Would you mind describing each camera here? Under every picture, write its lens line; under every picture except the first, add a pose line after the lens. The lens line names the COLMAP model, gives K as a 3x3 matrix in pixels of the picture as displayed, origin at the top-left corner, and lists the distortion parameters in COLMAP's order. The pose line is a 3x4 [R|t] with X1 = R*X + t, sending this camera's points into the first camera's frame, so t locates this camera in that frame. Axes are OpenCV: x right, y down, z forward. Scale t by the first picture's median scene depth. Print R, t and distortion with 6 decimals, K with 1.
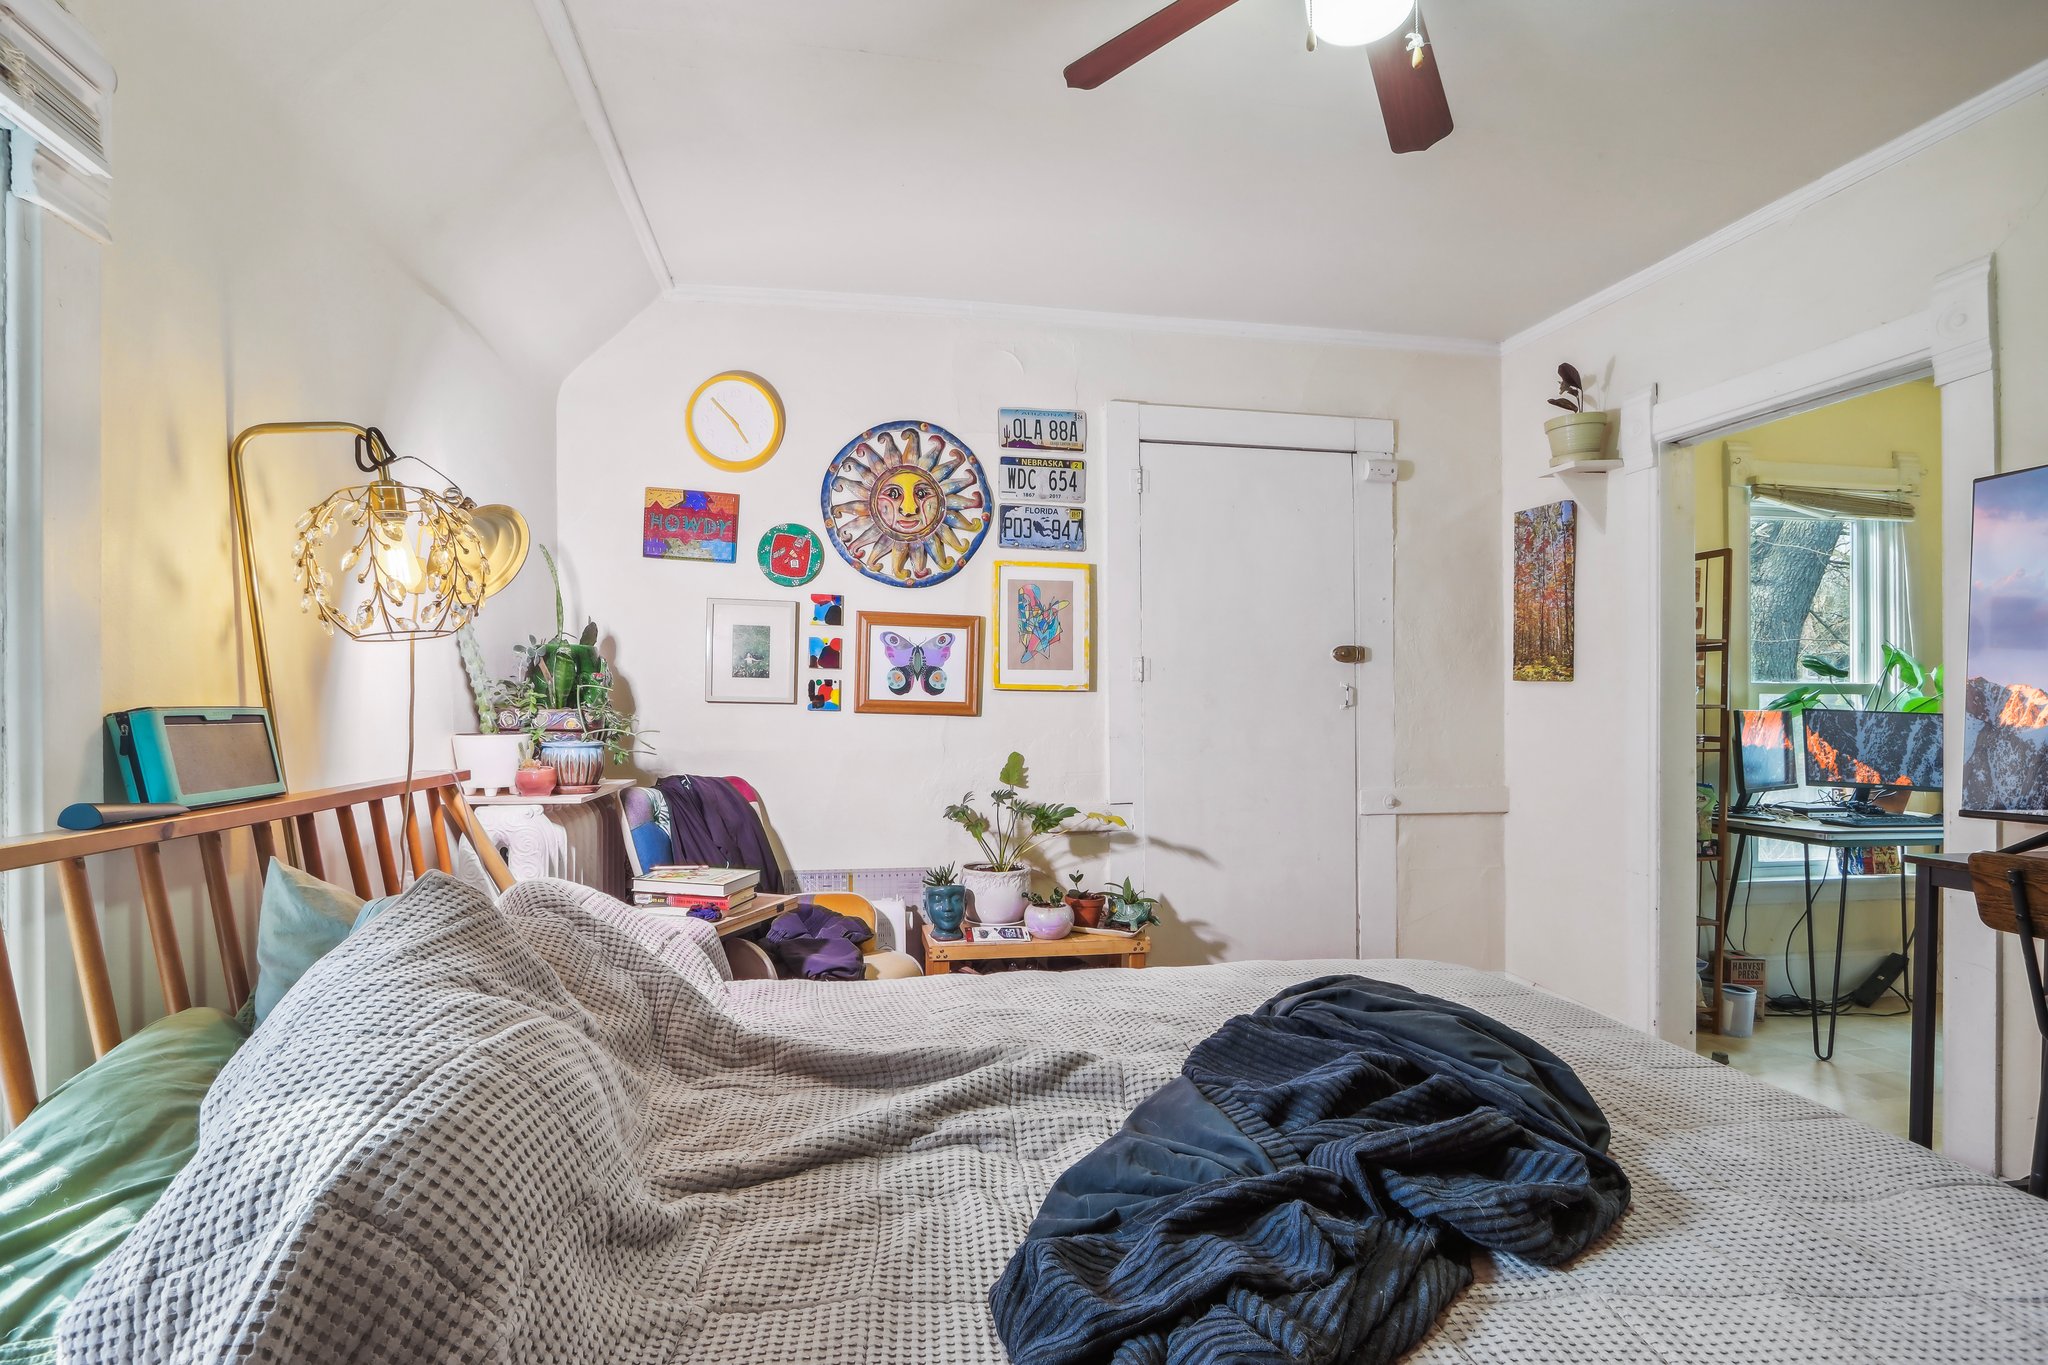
lens RADIAL K [[975.6, 0, 1017.8], [0, 975.6, 691.2], [0, 0, 1]] dist [-0.019461, 0.003792]
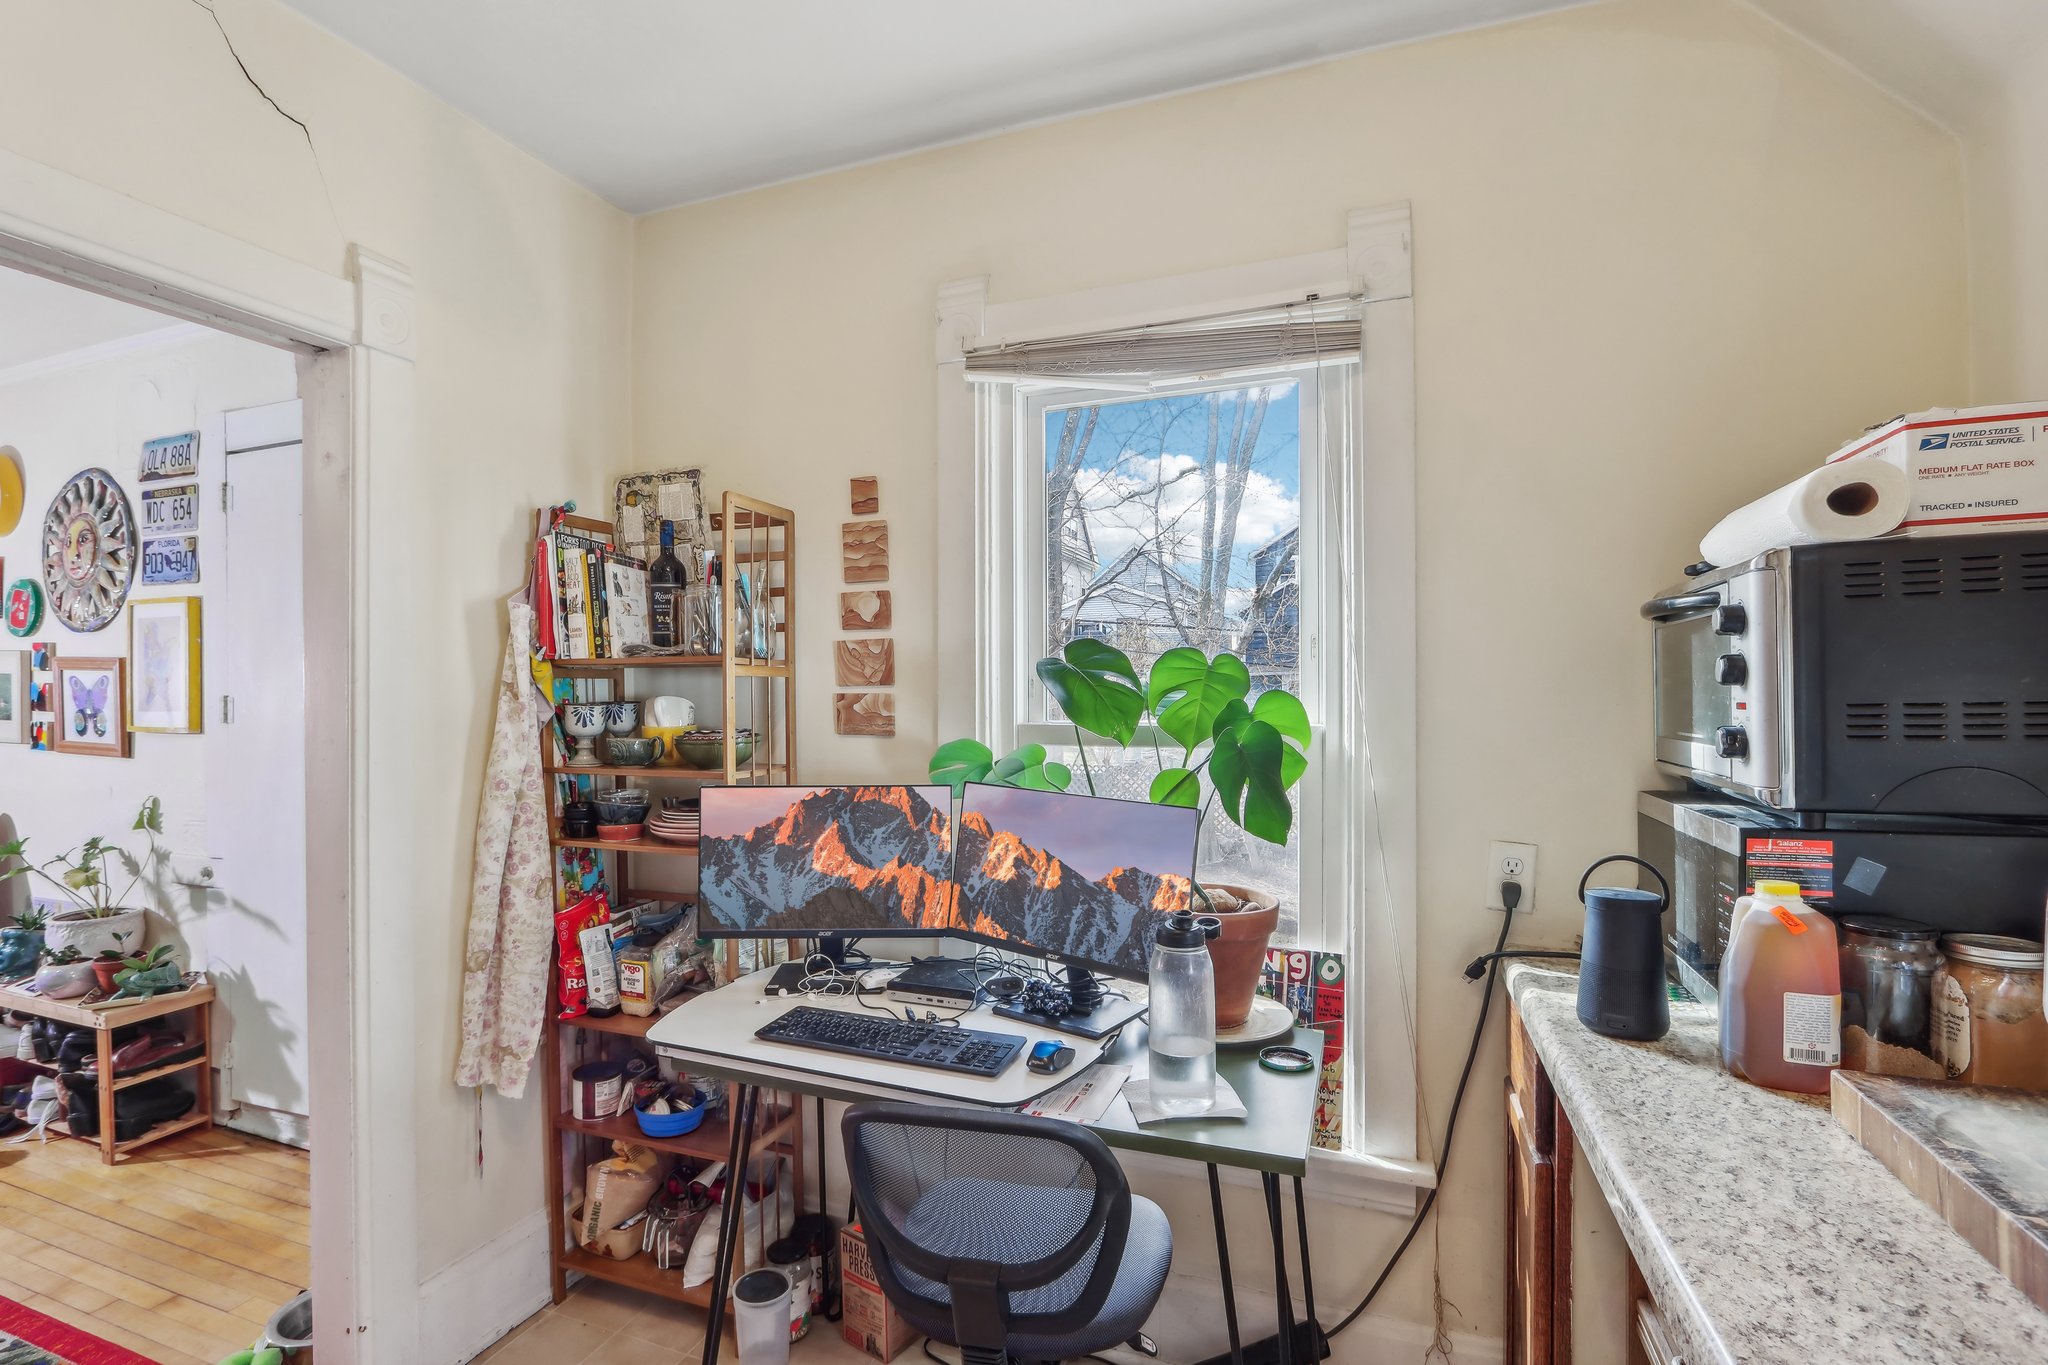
lens RADIAL K [[975.6, 0, 1018.3], [0, 975.6, 704.2], [0, 0, 1]] dist [-0.019461, 0.003792]
pose [[0.849967, -0.003096, -0.526826, 1.219559], [0.008865, 0.999925, 0.008426, -0.029211], [0.526761, -0.011832, 0.849931, 0.637241]]
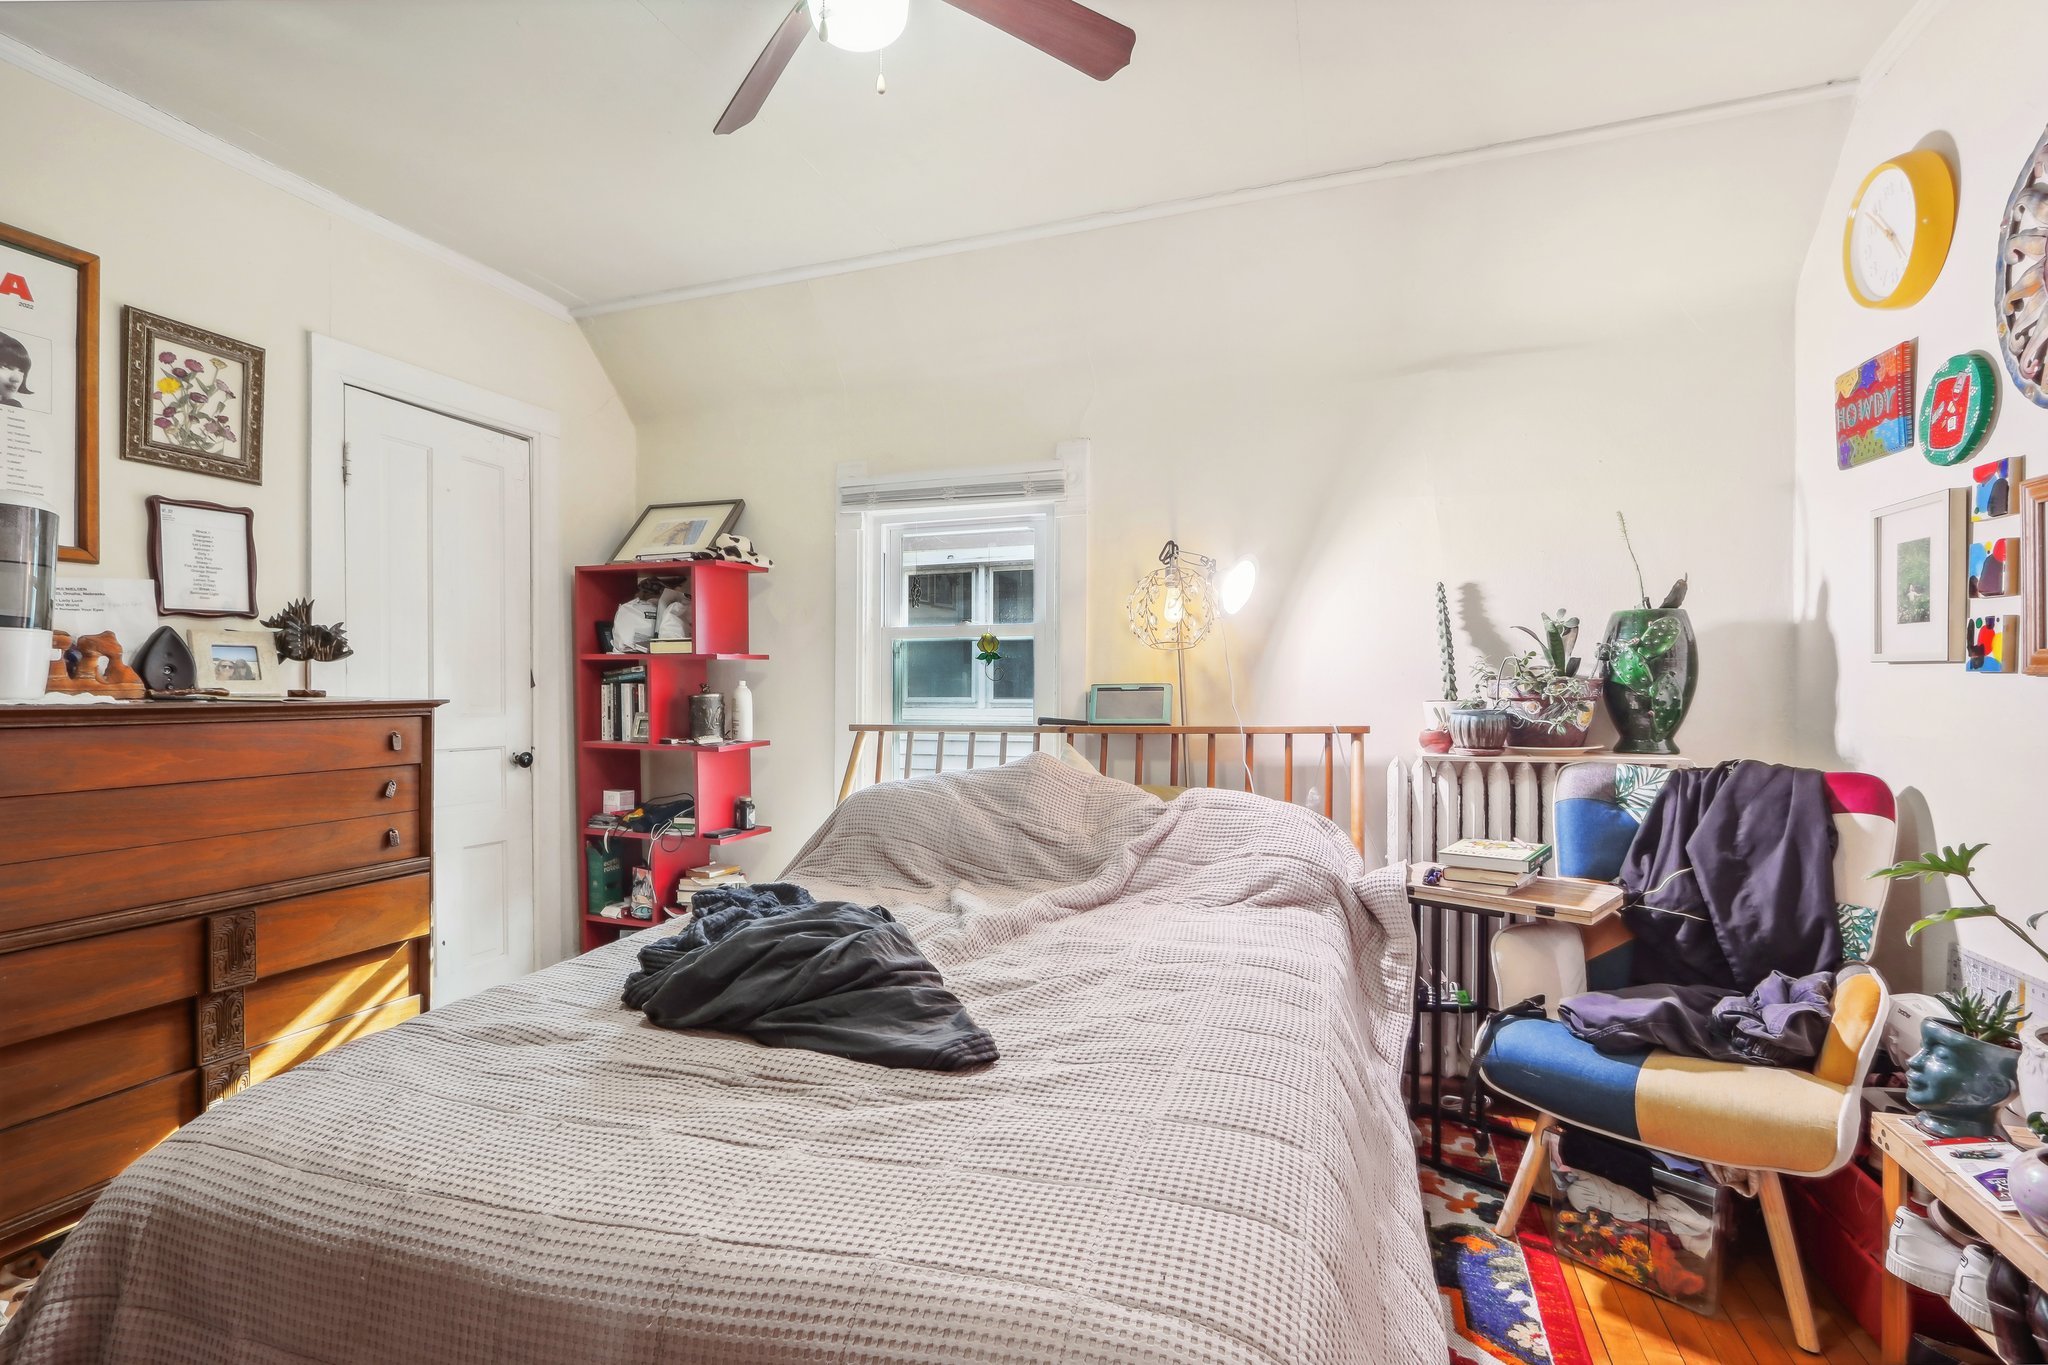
lens RADIAL K [[975.6, 0, 1016.8], [0, 975.6, 690.9], [0, 0, 1]] dist [-0.019461, 0.003792]
pose [[-0.487556, 0.004398, -0.873081, 0.526434], [0.003808, 0.999989, 0.002910, 0.025363], [0.873084, -0.001906, -0.487567, 0.746107]]
